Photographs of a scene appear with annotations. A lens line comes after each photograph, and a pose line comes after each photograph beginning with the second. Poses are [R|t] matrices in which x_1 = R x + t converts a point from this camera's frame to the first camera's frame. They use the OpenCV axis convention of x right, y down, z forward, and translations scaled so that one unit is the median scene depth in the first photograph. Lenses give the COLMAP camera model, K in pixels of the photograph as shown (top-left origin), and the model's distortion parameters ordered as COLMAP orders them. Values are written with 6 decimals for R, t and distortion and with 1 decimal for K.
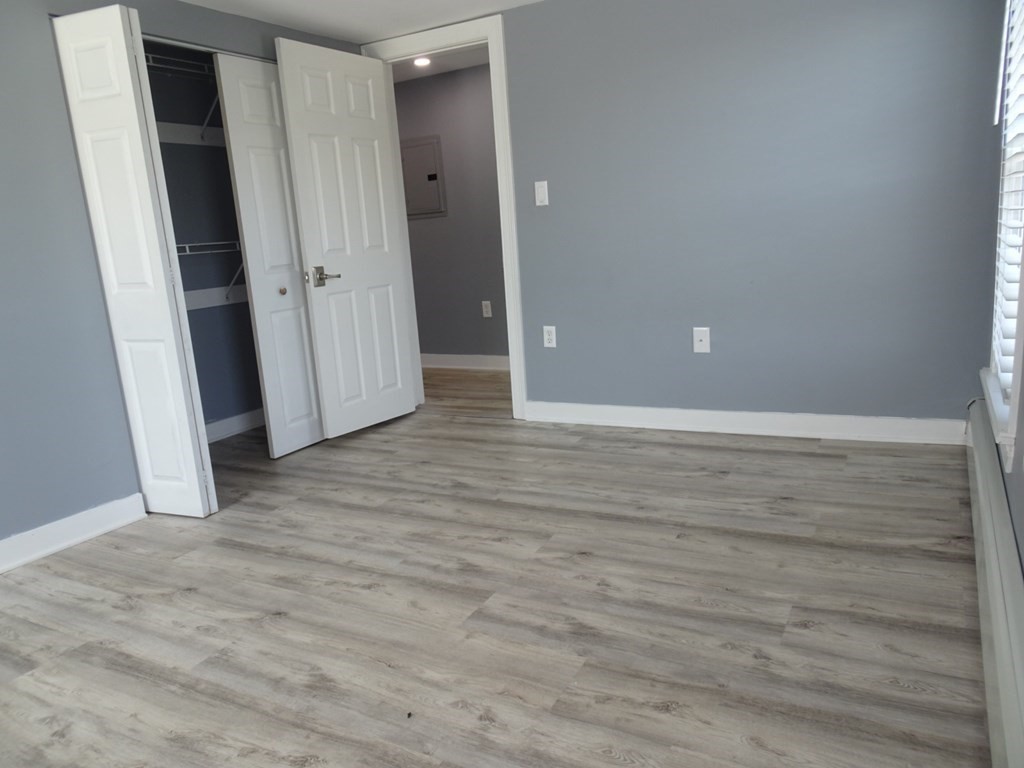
lens RADIAL K [[724.2, 0, 507.2], [0, 724.2, 386.4], [0, 0, 1]] dist [0.004364, 0.000140]
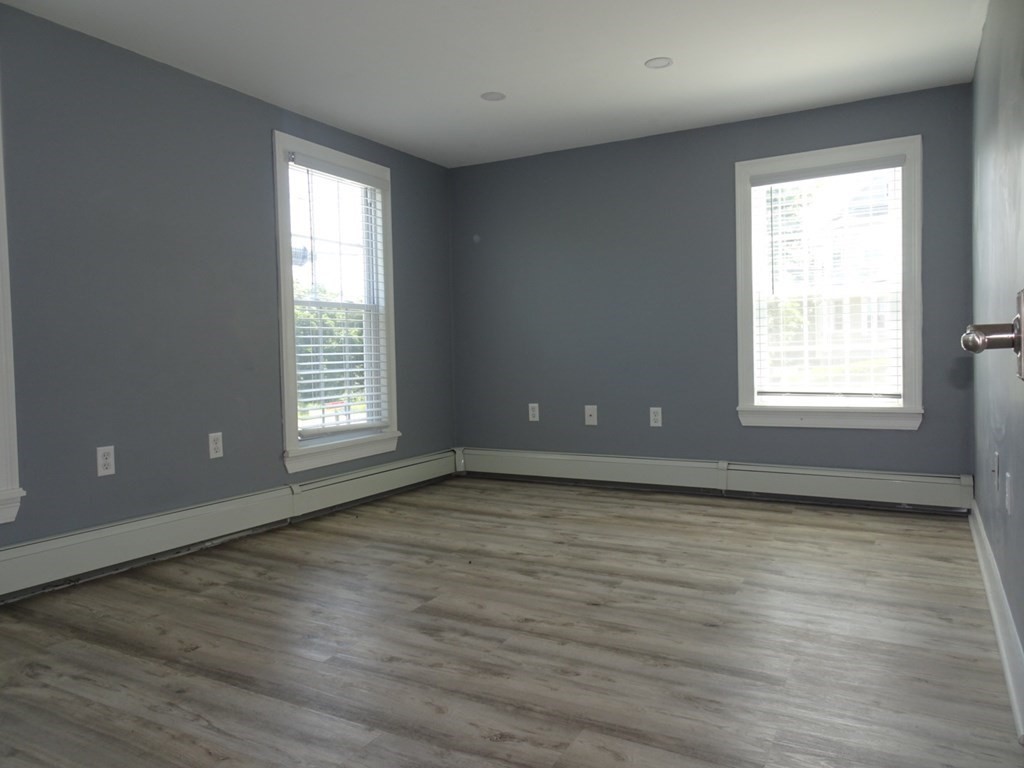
lens RADIAL K [[724.2, 0, 507.2], [0, 724.2, 386.4], [0, 0, 1]] dist [0.004364, 0.000140]
pose [[-0.996155, 0.087166, -0.008741, -0.179449], [0.082018, 0.963051, 0.256528, -0.323537], [0.030778, 0.254825, -0.966497, 1.910473]]
